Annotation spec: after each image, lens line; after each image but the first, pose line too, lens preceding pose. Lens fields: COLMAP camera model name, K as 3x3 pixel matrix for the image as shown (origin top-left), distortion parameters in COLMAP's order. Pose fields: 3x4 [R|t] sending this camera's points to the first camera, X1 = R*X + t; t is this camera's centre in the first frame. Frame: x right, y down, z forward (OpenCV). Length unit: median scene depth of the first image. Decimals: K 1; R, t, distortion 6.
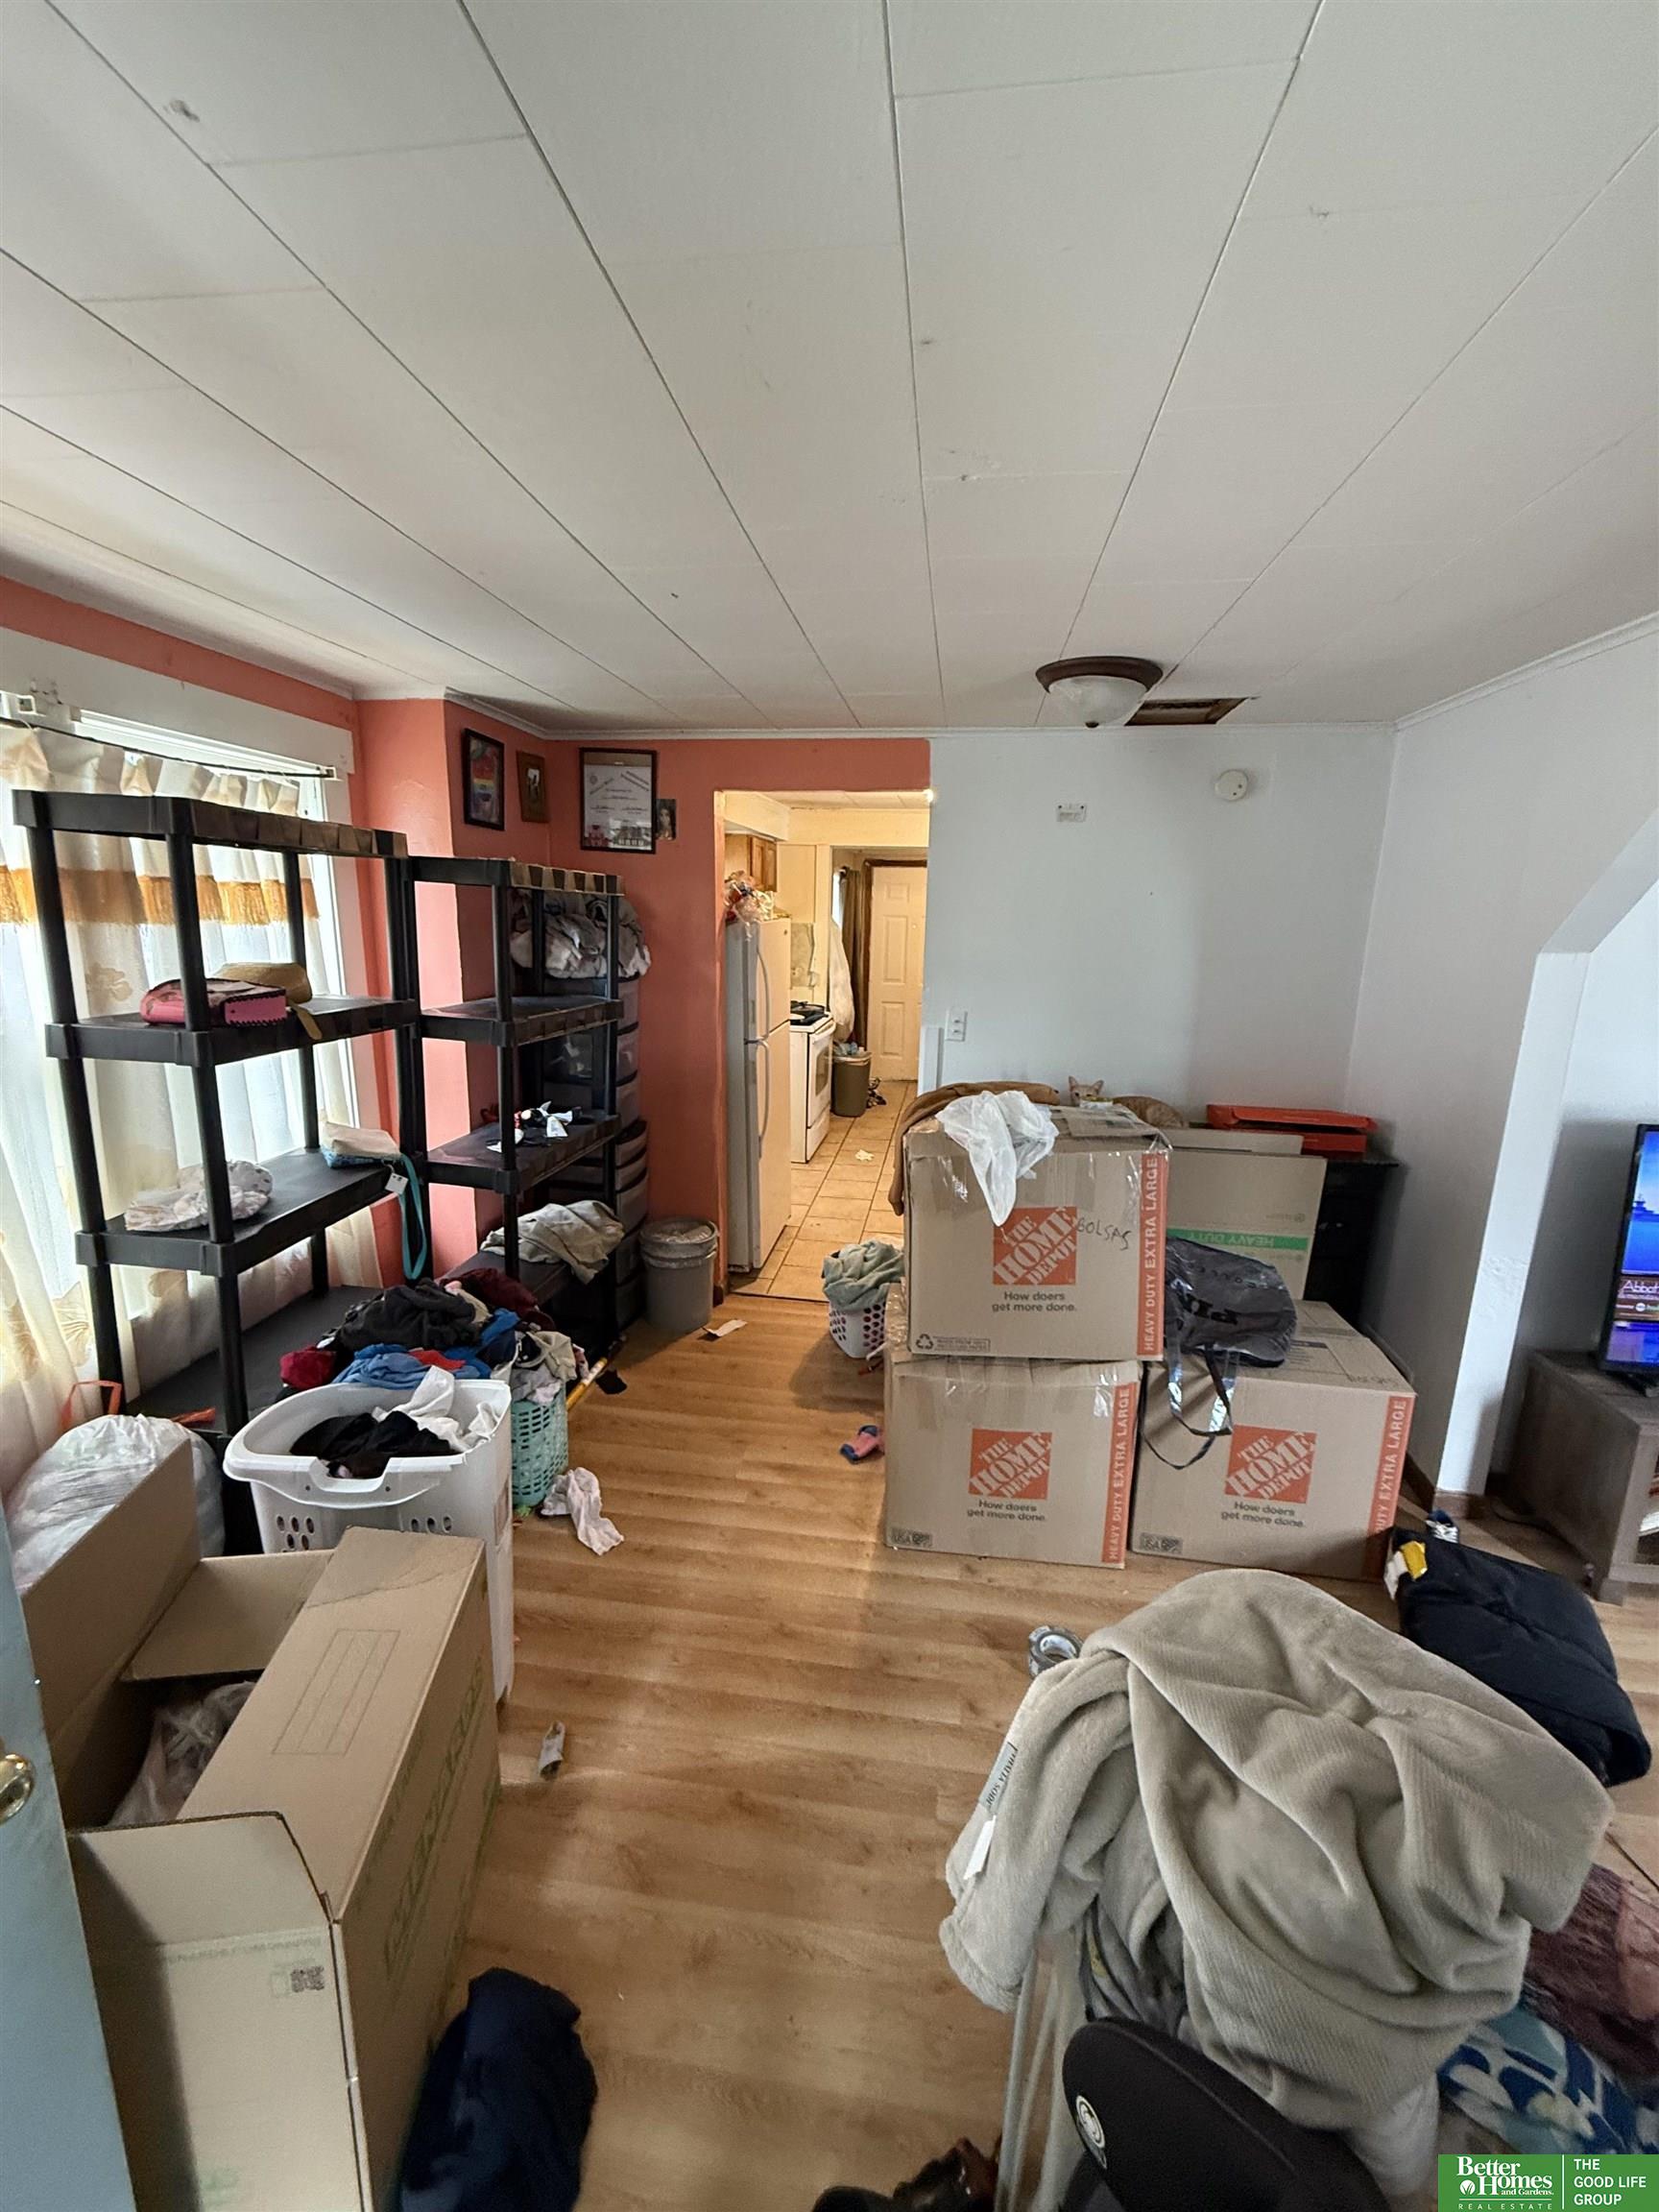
lens RADIAL K [[882.1, 0, 830.1], [0, 882.1, 1099.1], [0, 0, 1]] dist [0.000096, 0.000033]
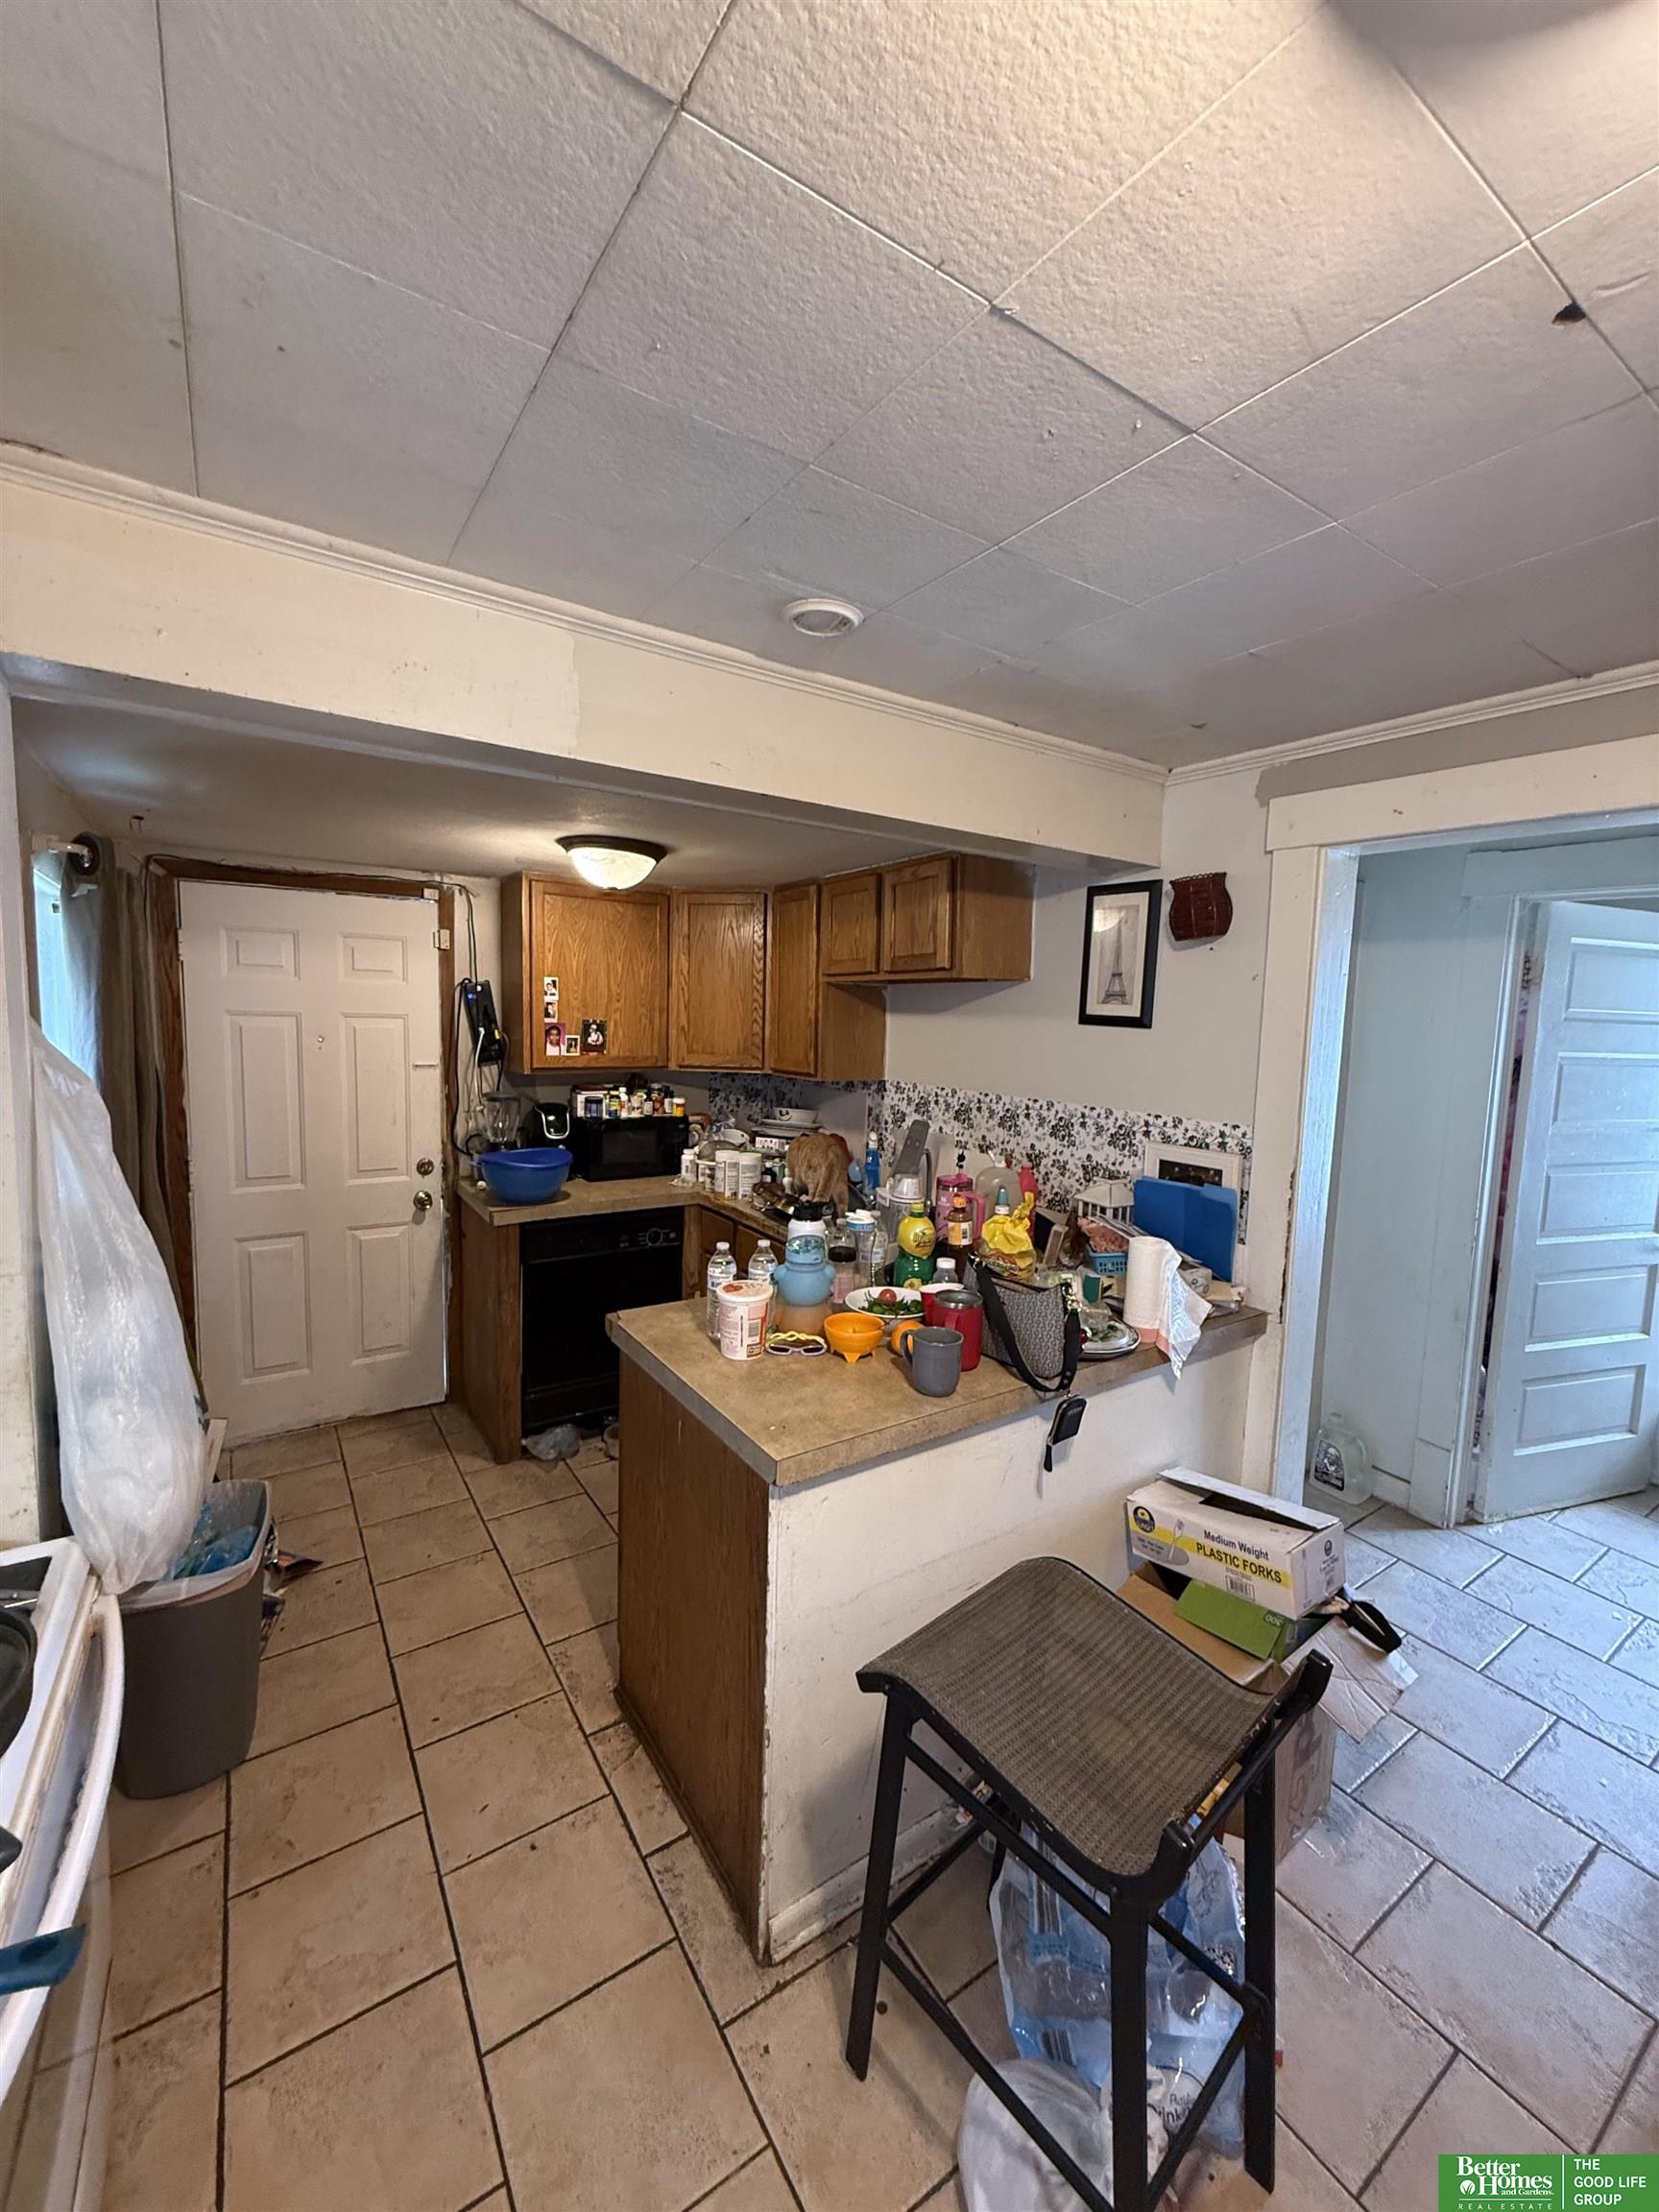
lens RADIAL K [[882.1, 0, 830.1], [0, 882.1, 1099.1], [0, 0, 1]] dist [0.000096, 0.000033]
pose [[0.745227, -0.066781, 0.663459, 0.009142], [0.129729, 0.990481, -0.046020, -0.491247], [-0.654070, 0.120366, 0.746796, 2.261964]]
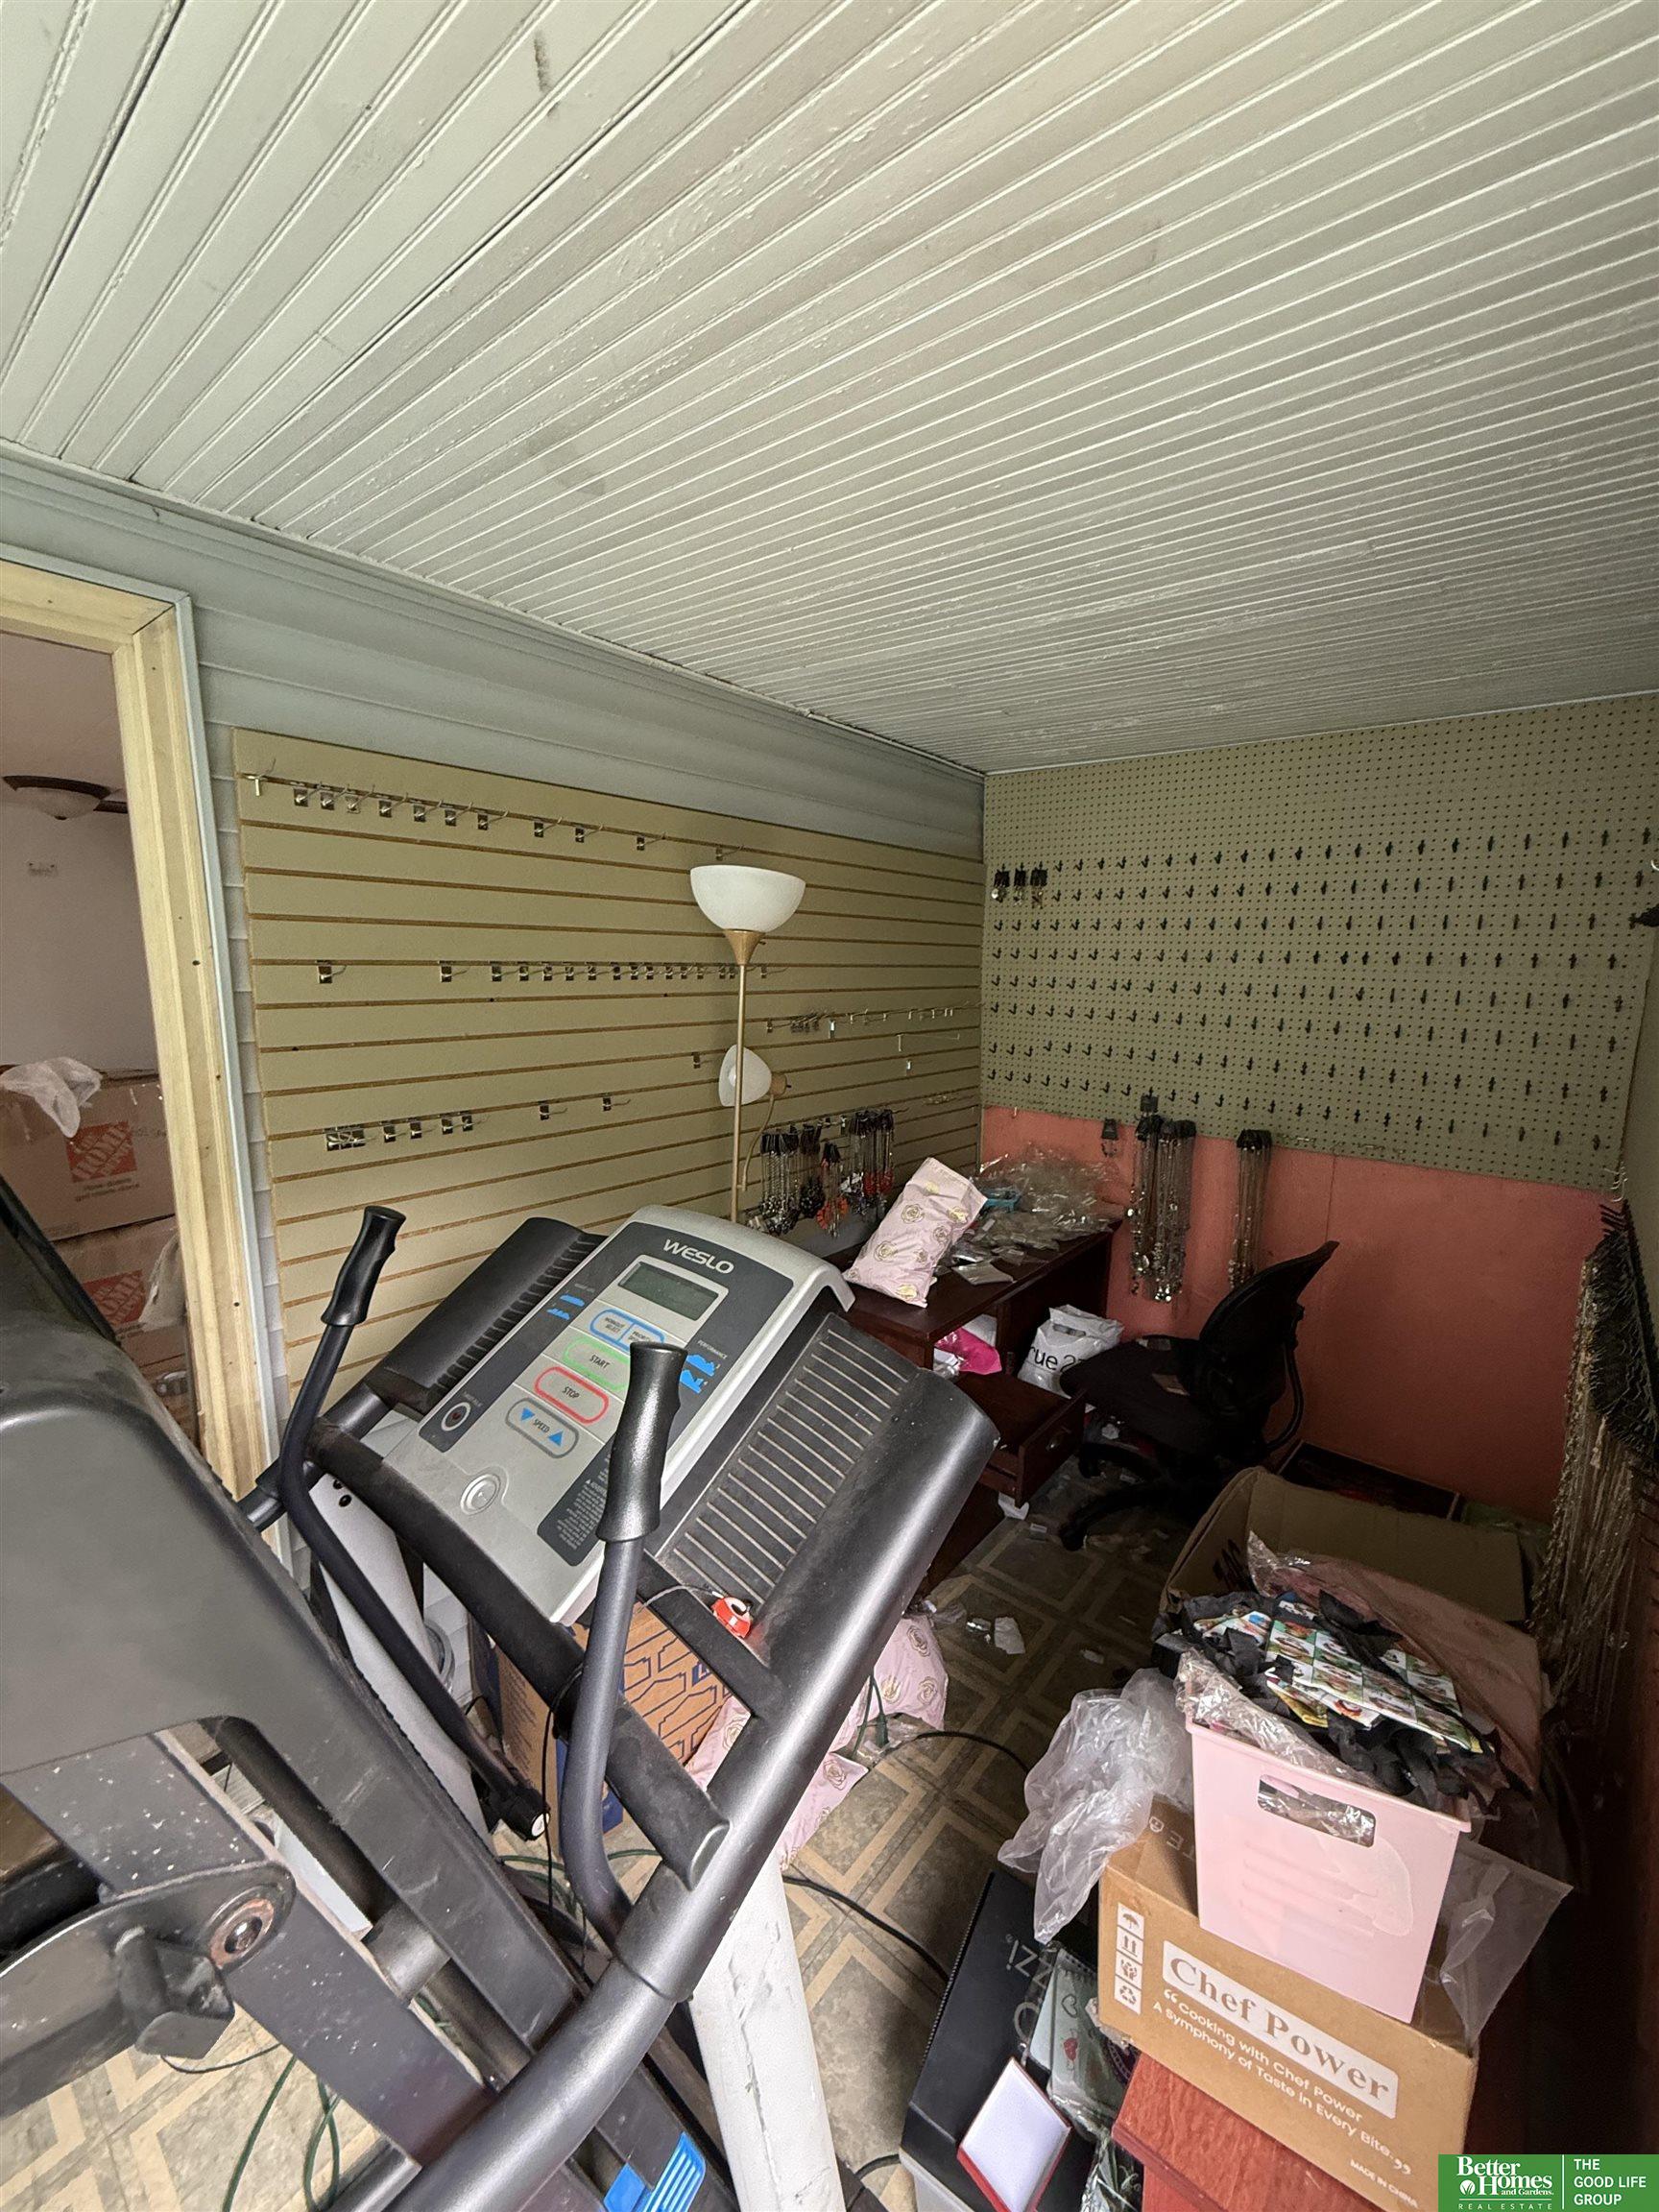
lens RADIAL K [[882.1, 0, 830.1], [0, 882.1, 1099.1], [0, 0, 1]] dist [0.000096, 0.000033]
pose [[0.528045, -0.149569, 0.835941, -0.376651], [0.191720, 0.979950, 0.054230, 0.235914], [-0.827292, 0.131631, 0.546134, -0.933585]]
